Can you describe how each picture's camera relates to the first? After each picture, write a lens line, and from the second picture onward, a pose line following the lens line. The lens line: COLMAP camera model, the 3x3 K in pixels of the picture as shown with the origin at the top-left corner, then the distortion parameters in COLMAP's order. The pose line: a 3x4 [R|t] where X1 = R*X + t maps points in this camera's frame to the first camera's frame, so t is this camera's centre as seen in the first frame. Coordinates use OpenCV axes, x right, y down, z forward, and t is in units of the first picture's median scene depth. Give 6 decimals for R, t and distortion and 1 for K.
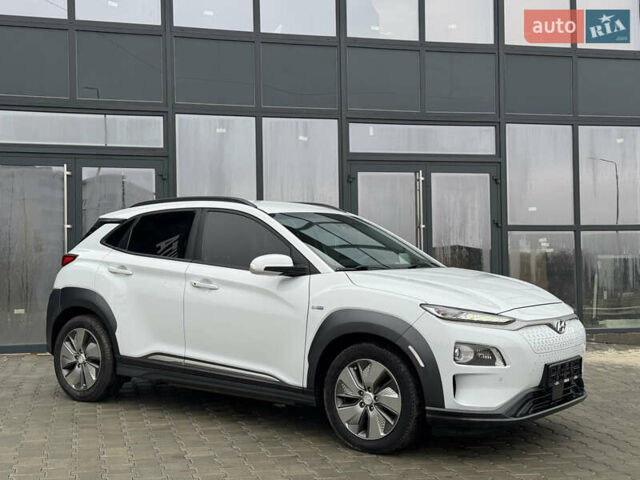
lens RADIAL K [[880.2, 0, 320.8], [0, 880.2, 237.5], [0, 0, 1]] dist [0.124257, 0.000000]
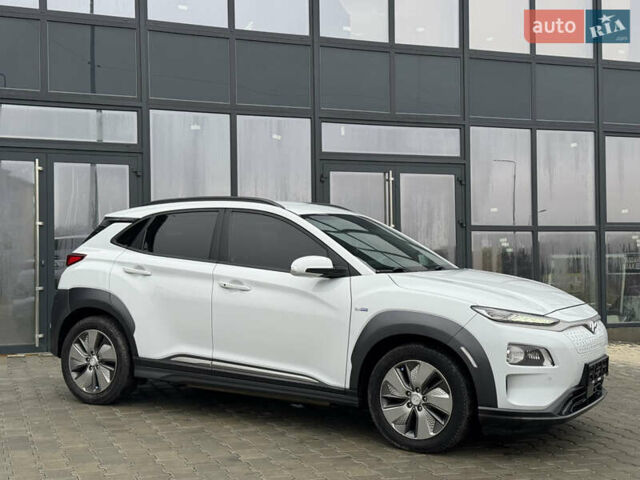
lens RADIAL K [[880.2, 0, 318.6], [0, 880.2, 240.4], [0, 0, 1]] dist [0.124257, 0.000000]
pose [[0.993614, 0.006109, 0.112668, -0.086783], [-0.006999, 0.999947, 0.007510, -0.003327], [-0.112617, -0.008251, 0.993604, 0.002287]]
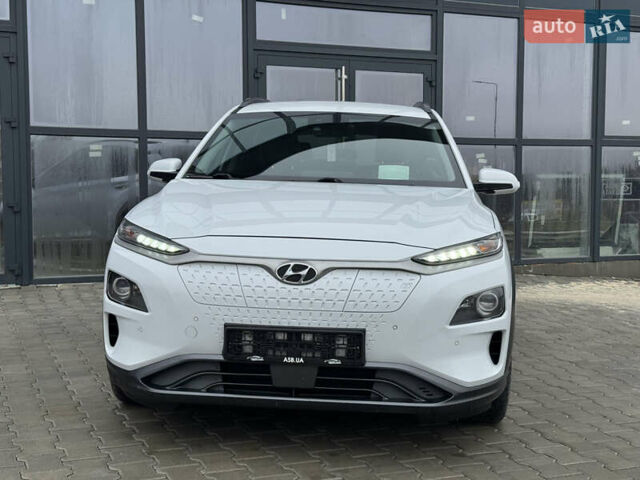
lens RADIAL K [[880.2, 0, 317.0], [0, 880.2, 240.2], [0, 0, 1]] dist [0.124257, 0.000000]
pose [[0.990818, 0.005429, 0.135090, -0.021130], [-0.018045, 0.995564, 0.092342, 0.008924], [-0.133989, -0.093932, 0.986521, 0.193496]]
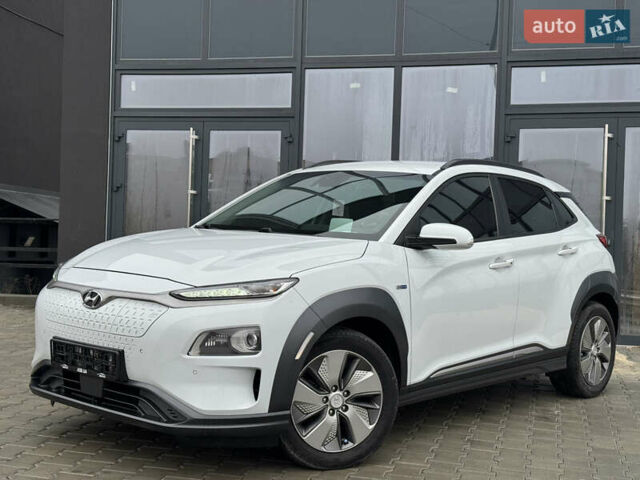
lens RADIAL K [[880.2, 0, 319.6], [0, 880.2, 241.0], [0, 0, 1]] dist [0.124257, 0.000000]
pose [[0.870916, 0.035607, -0.490141, 0.292041], [-0.027039, 0.999333, 0.024555, 0.012522], [0.490688, -0.008133, 0.871298, 0.217230]]
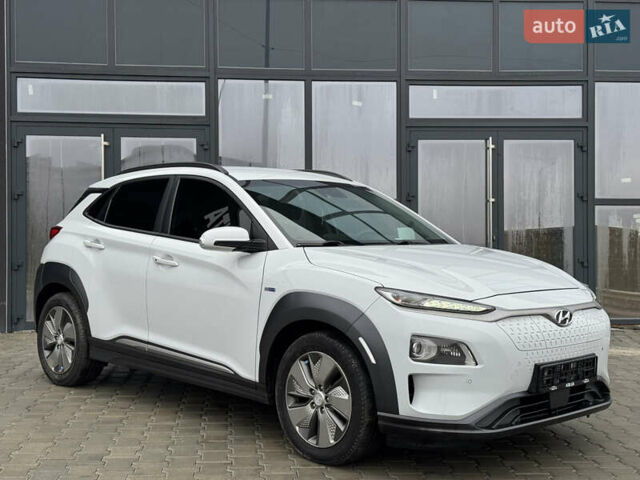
lens RADIAL K [[880.2, 0, 315.1], [0, 880.2, 243.6], [0, 0, 1]] dist [0.124257, 0.000000]
pose [[0.985493, 0.008988, -0.169478, 0.095479], [-0.003858, 0.999525, 0.030572, 0.004845], [0.169672, -0.029474, 0.985060, 0.089203]]
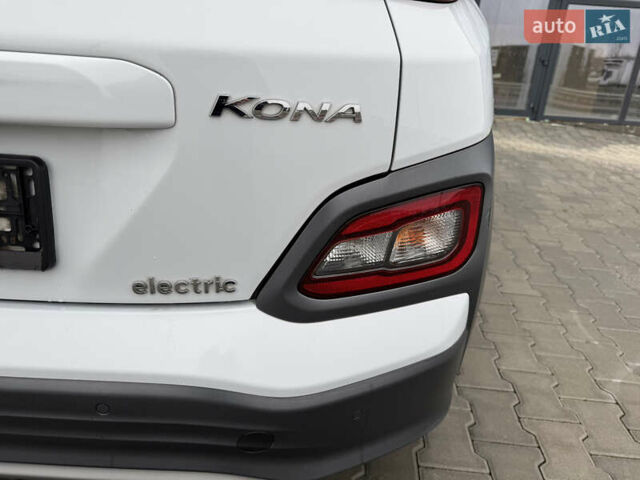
lens RADIAL K [[455.1, 0, 319.4], [0, 455.1, 238.7], [0, 0, 1]] dist [-0.006028, -0.002511]
pose [[0.942157, 0.184512, -0.279812, 0.155632], [-0.052800, 0.906115, 0.419723, 0.032146], [0.330986, -0.380671, 0.863446, 0.448268]]
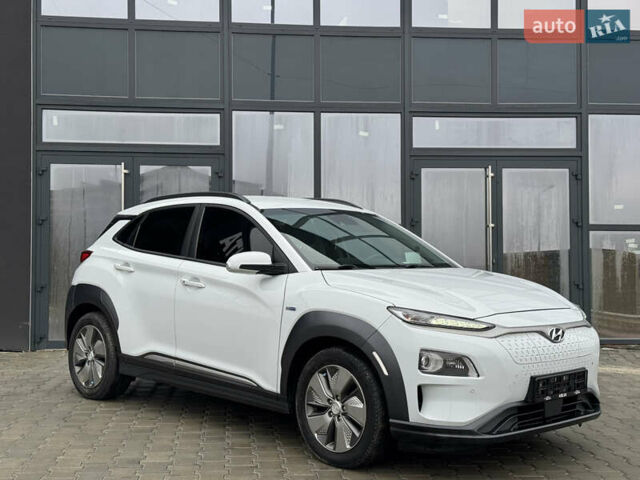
lens RADIAL K [[880.2, 0, 319.9], [0, 880.2, 238.7], [0, 0, 1]] dist [0.124257, 0.000000]
pose [[0.986351, 0.005498, -0.164565, 0.094363], [-0.005536, 0.999985, 0.000225, 0.002420], [0.164564, 0.000689, 0.986366, 0.041317]]
